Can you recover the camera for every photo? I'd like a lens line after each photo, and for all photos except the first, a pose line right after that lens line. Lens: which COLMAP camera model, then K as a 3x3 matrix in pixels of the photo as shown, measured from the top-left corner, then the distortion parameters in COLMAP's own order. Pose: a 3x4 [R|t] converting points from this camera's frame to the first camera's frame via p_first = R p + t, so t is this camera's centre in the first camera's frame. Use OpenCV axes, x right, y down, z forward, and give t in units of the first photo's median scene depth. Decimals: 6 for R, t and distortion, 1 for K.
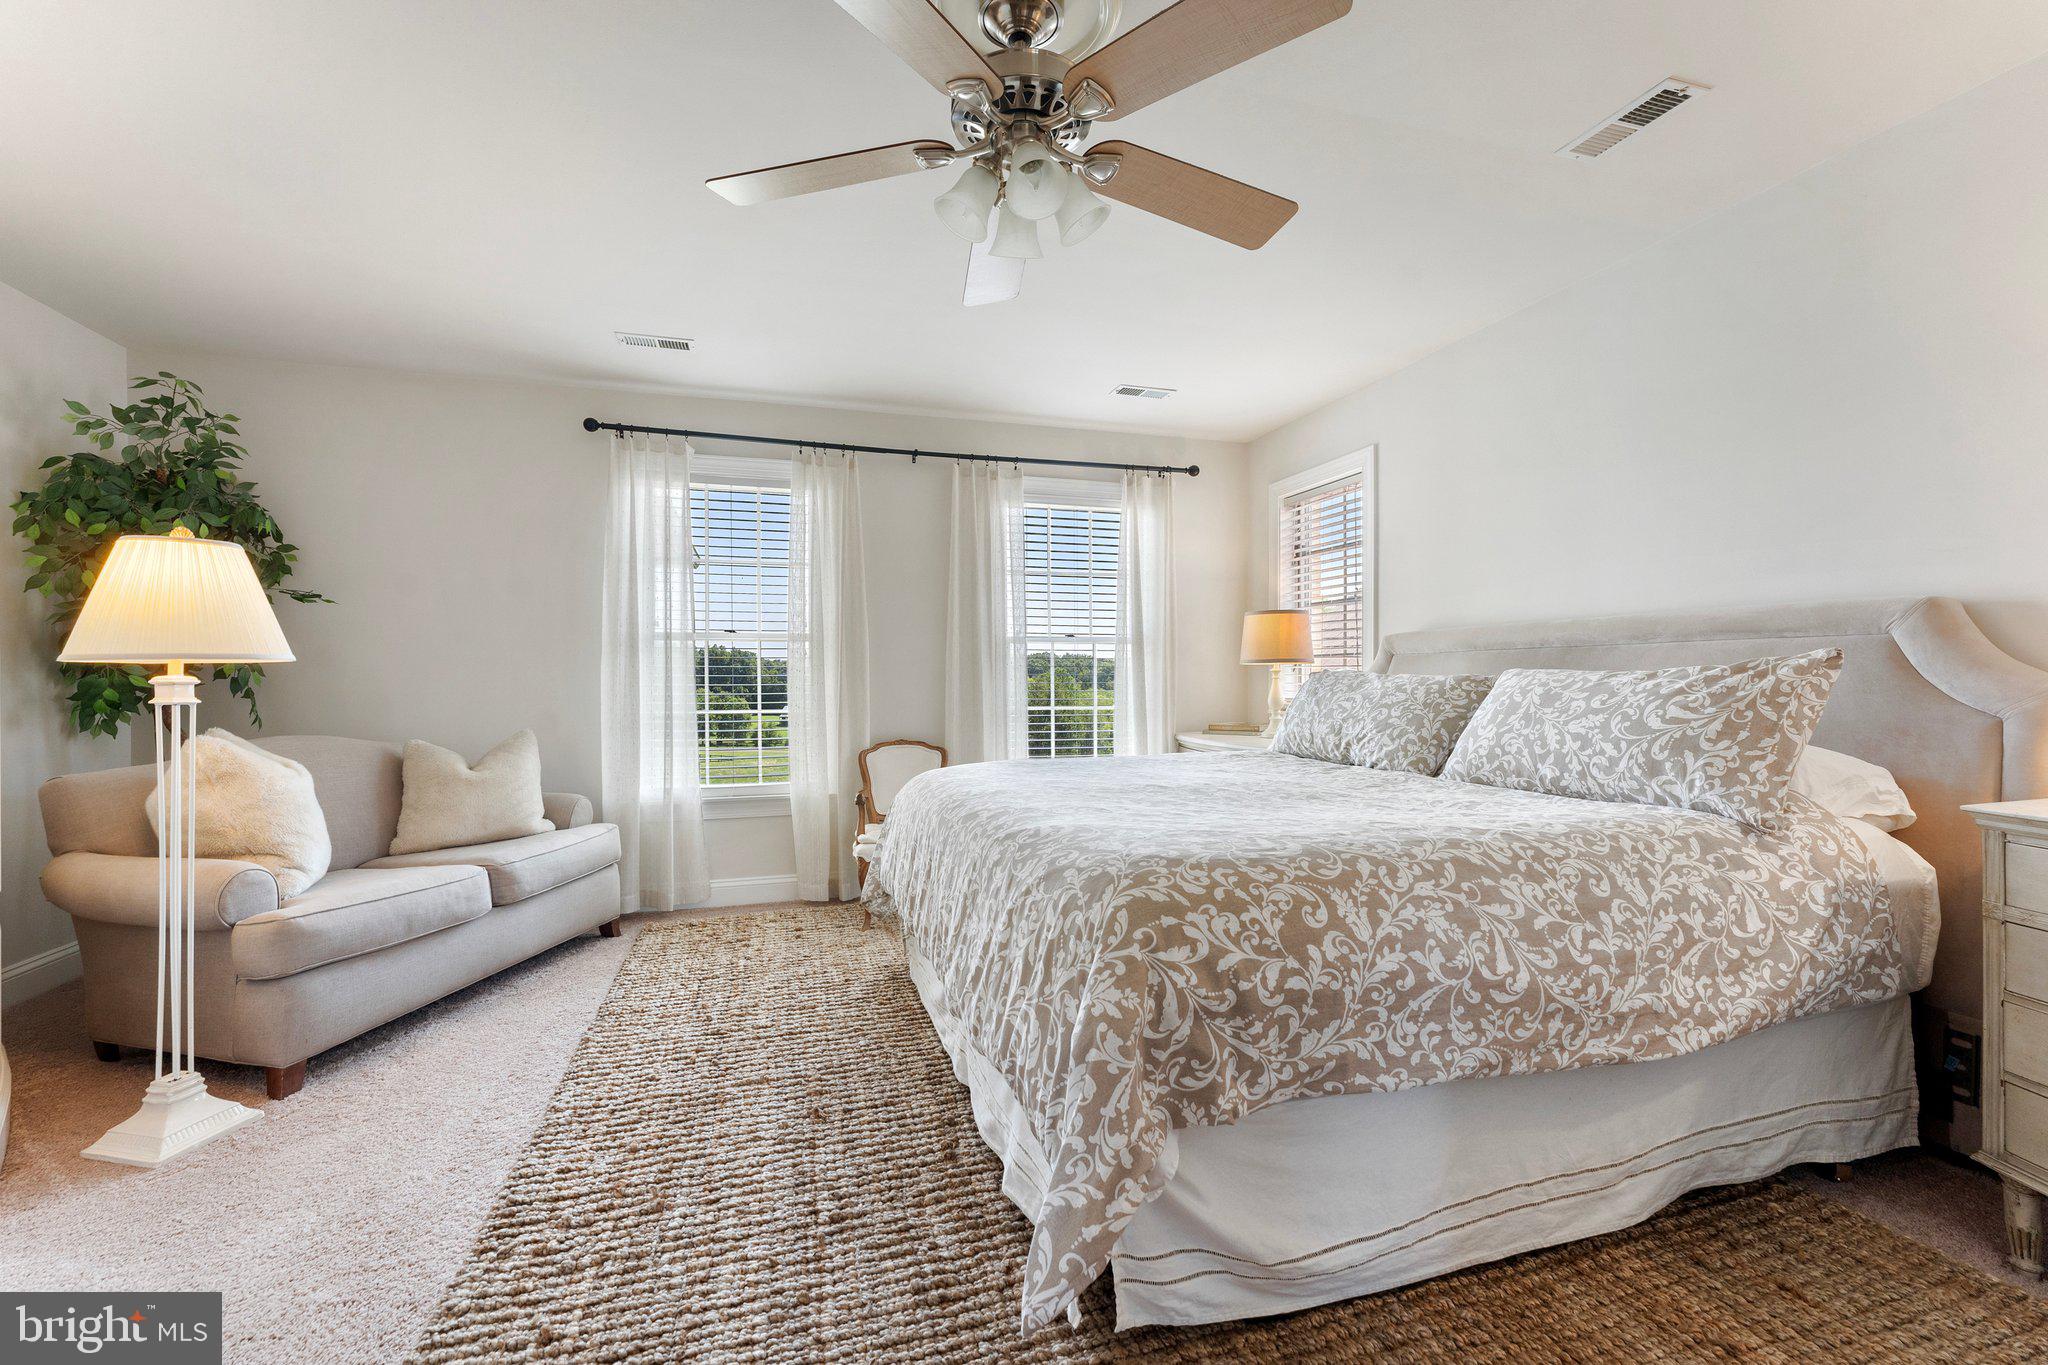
lens RADIAL K [[841.1, 0, 1028.2], [0, 841.1, 683.6], [0, 0, 1]] dist [0.000878, -0.000702]
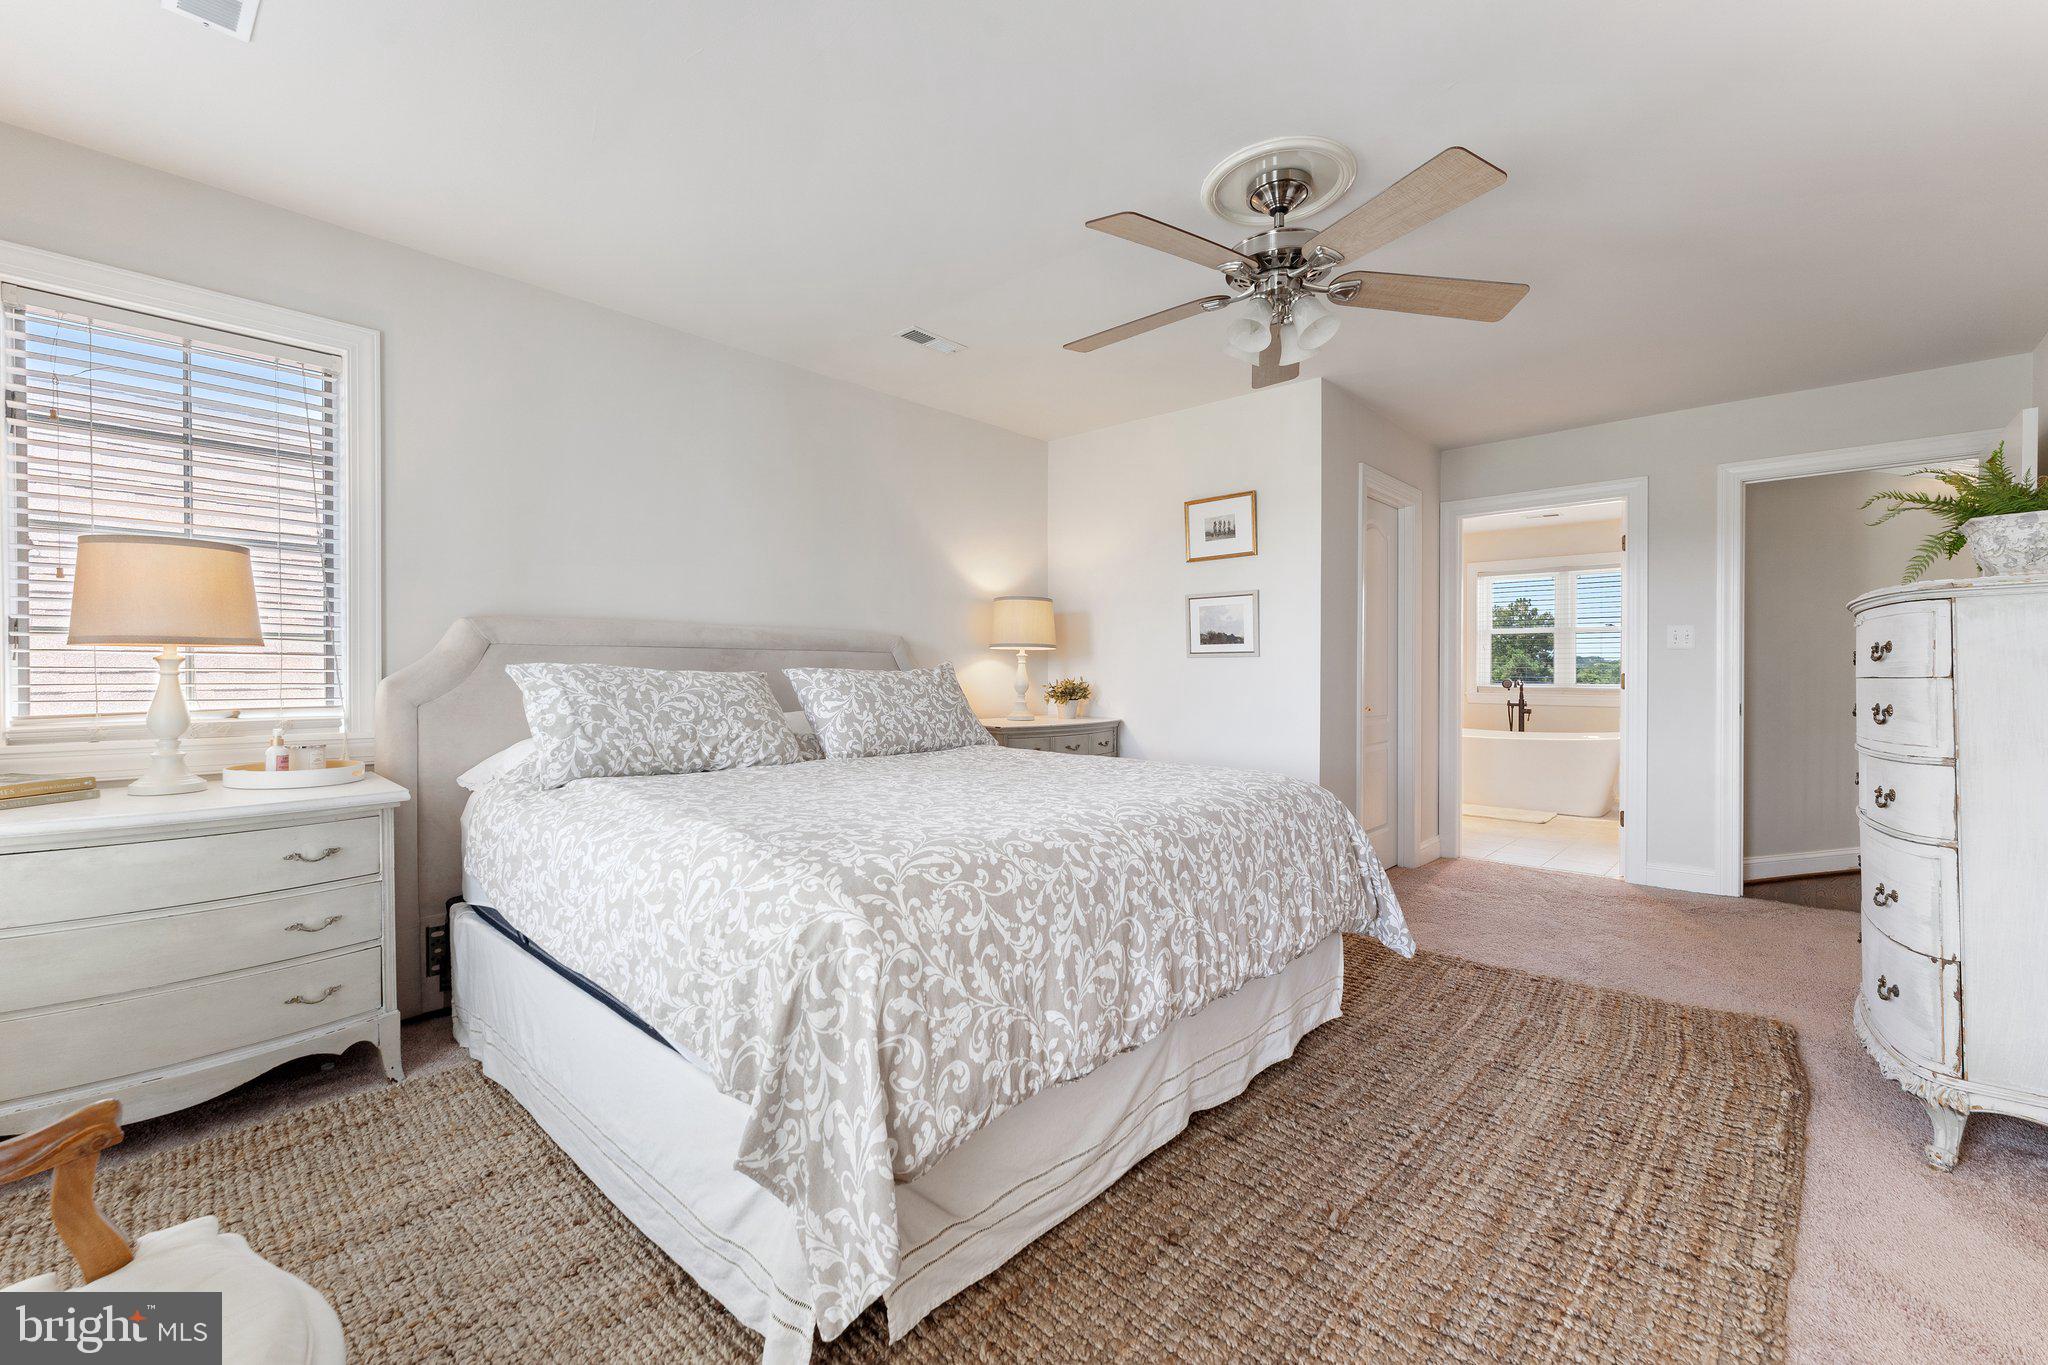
lens RADIAL K [[841.1, 0, 1034.1], [0, 841.1, 673.0], [0, 0, 1]] dist [0.000878, -0.000702]
pose [[-0.496403, 0.001732, 0.868091, -0.763327], [0.004873, 0.999988, 0.000791, -0.010488], [-0.868079, 0.004623, -0.496405, 1.523758]]
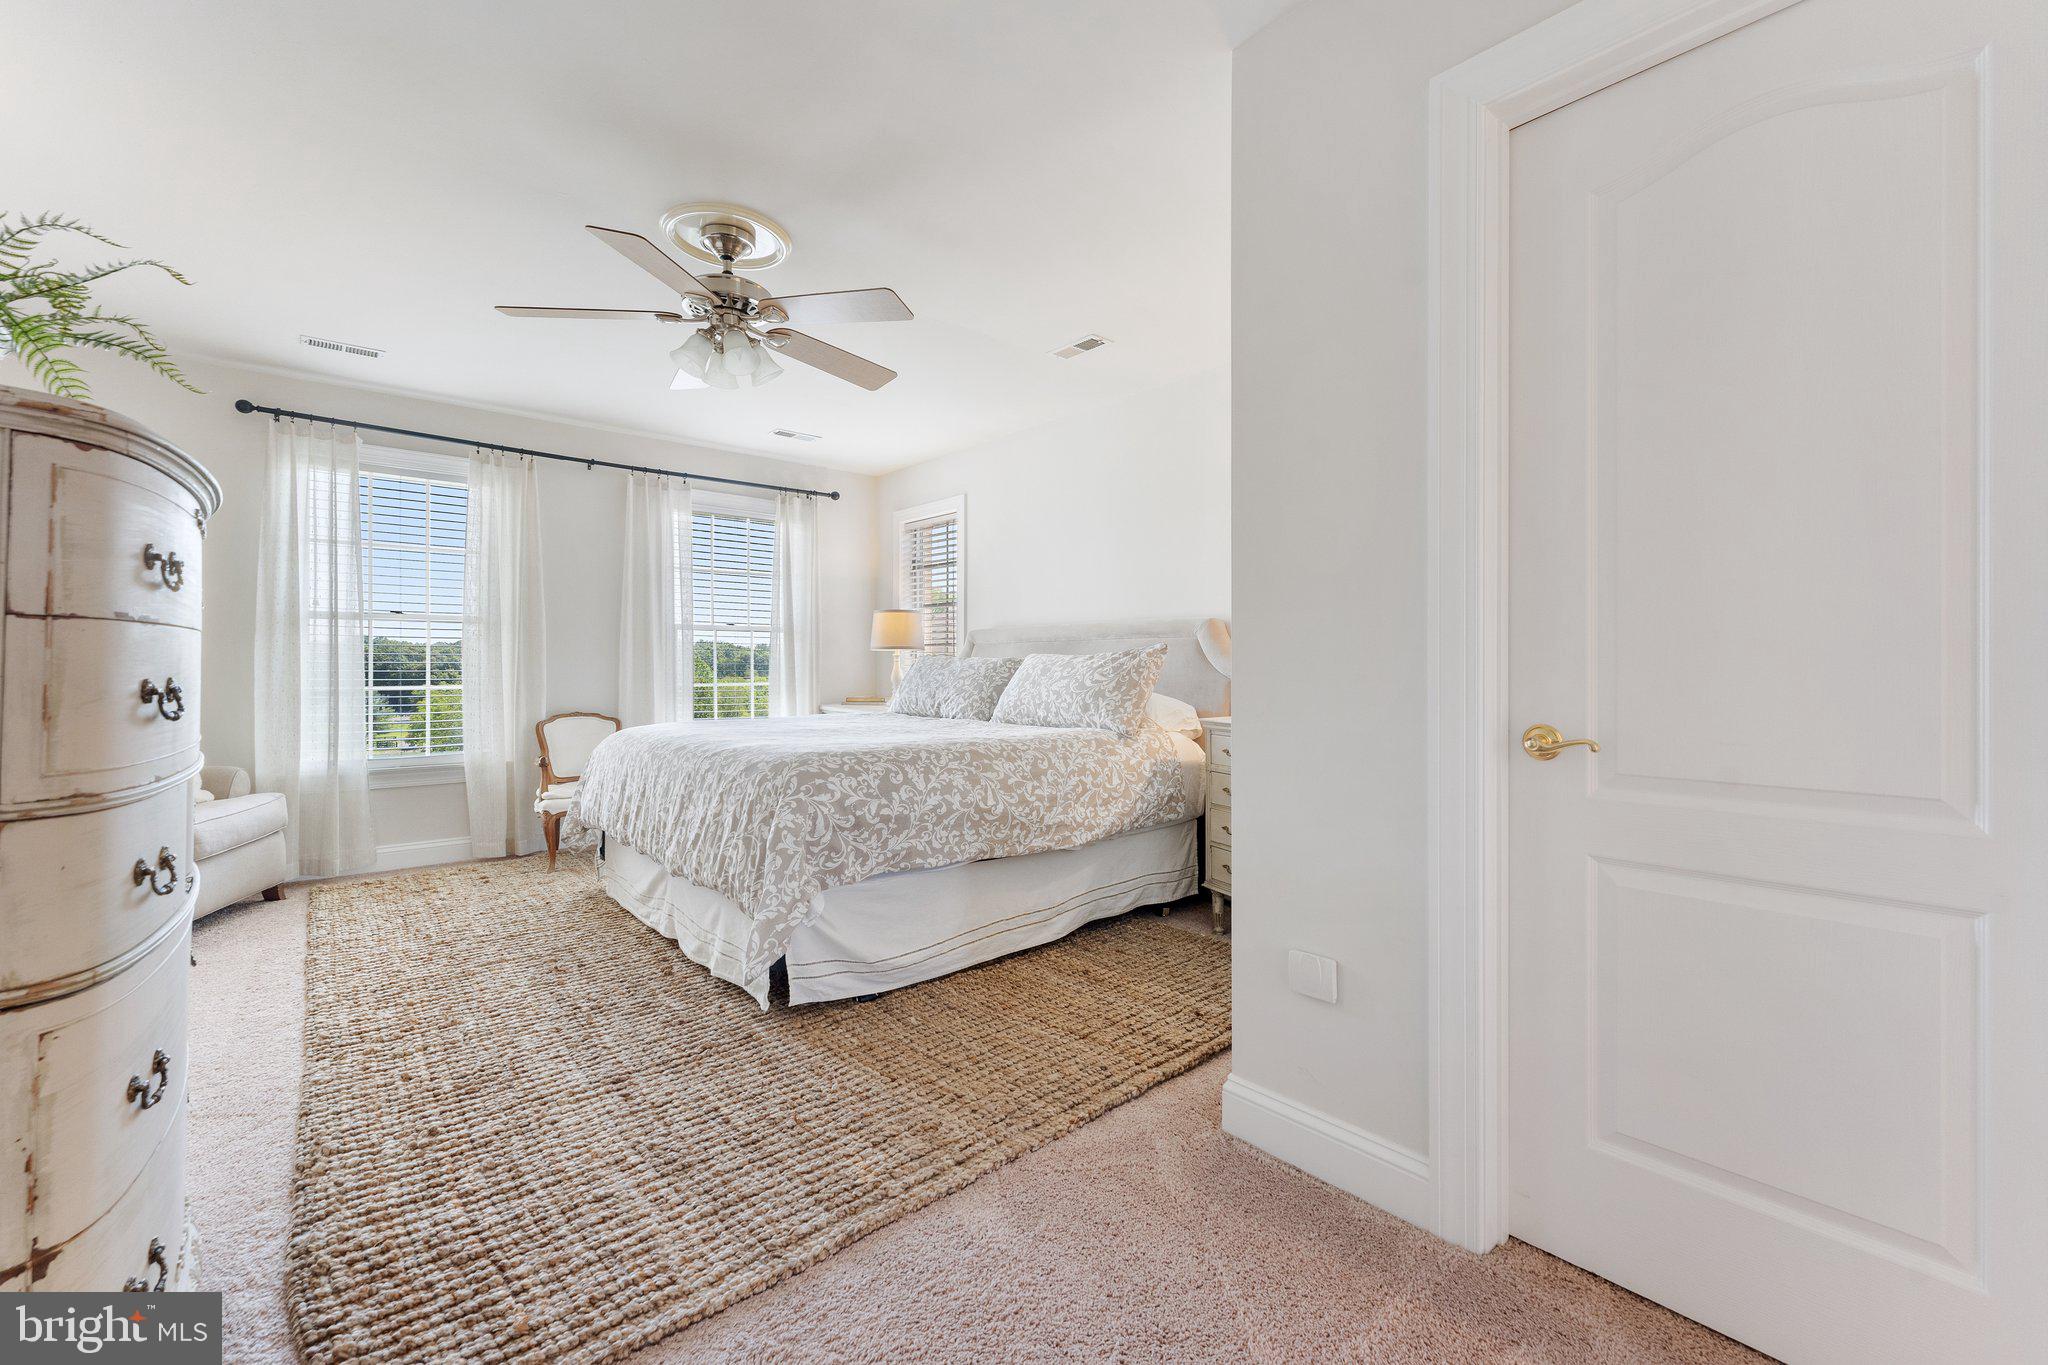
lens RADIAL K [[841.1, 0, 1014.0], [0, 841.1, 674.8], [0, 0, 1]] dist [0.000878, -0.000702]
pose [[0.919776, 0.003108, 0.392432, -0.102647], [-0.003936, 0.999991, 0.001306, 0.023854], [-0.392424, -0.002746, 0.919780, -0.538877]]
